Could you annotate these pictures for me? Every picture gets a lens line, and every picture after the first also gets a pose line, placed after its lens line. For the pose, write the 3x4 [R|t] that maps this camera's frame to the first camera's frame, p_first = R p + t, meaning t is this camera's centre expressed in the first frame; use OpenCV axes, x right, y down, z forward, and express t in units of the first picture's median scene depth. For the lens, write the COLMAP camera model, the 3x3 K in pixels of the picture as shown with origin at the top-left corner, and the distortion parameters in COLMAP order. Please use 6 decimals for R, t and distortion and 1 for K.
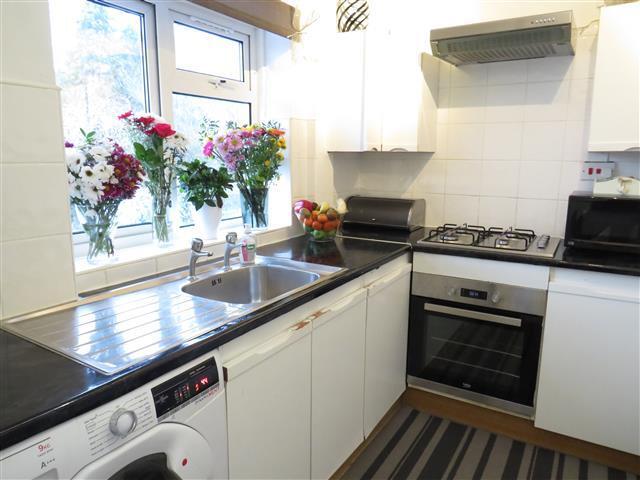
lens RADIAL K [[460.5, 0, 323.3], [0, 460.5, 243.1], [0, 0, 1]] dist [-0.018992, 0.005568]
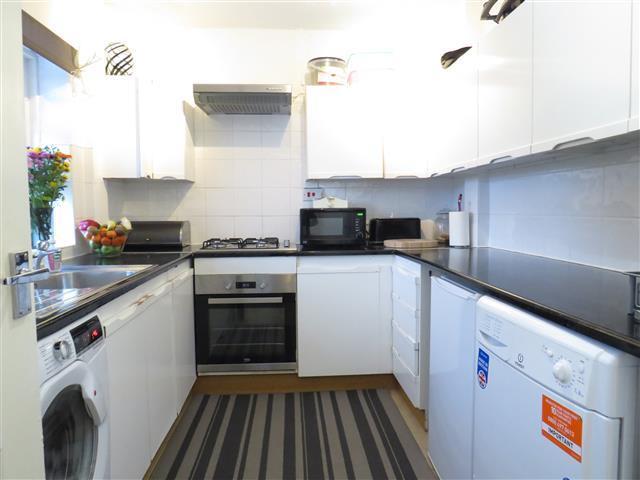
lens RADIAL K [[460.5, 0, 323.3], [0, 460.5, 243.1], [0, 0, 1]] dist [-0.018992, 0.005568]
pose [[0.814561, -0.053049, 0.577648, -0.223306], [0.119294, 0.989844, -0.077316, 0.112444], [-0.567680, 0.131889, 0.812616, -0.182313]]
